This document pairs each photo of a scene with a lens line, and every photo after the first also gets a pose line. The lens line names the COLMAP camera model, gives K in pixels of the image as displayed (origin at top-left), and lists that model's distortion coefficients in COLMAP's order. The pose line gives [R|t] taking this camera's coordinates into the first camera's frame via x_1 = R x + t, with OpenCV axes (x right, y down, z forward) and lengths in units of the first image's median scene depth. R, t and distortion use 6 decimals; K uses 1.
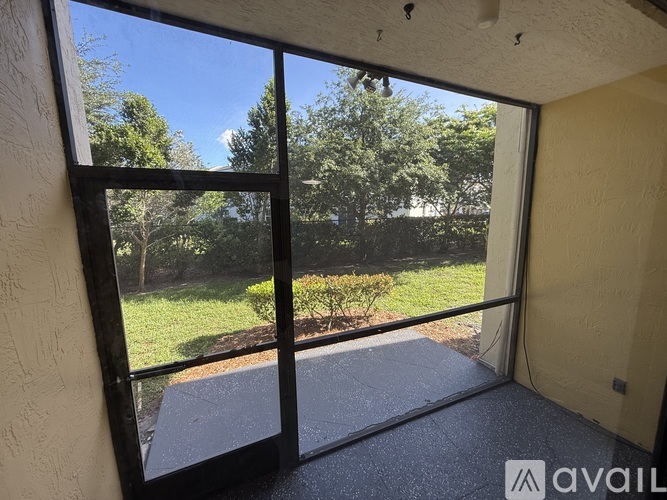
lens RADIAL K [[268.6, 0, 334.0], [0, 268.6, 249.7], [0, 0, 1]] dist [0.003046, 0.000415]
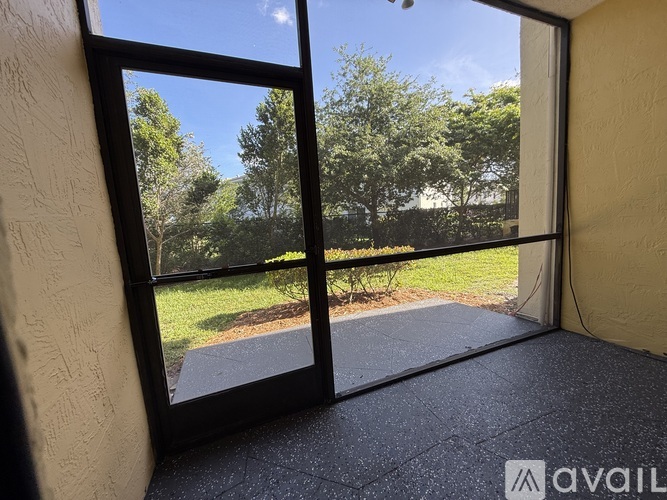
lens RADIAL K [[268.6, 0, 333.9], [0, 268.6, 251.1], [0, 0, 1]] dist [0.003046, 0.000415]
pose [[0.998125, -0.050370, -0.034780, -0.032951], [0.048999, 0.998029, -0.039195, 0.139465], [0.036686, 0.037417, 0.998626, 0.034108]]
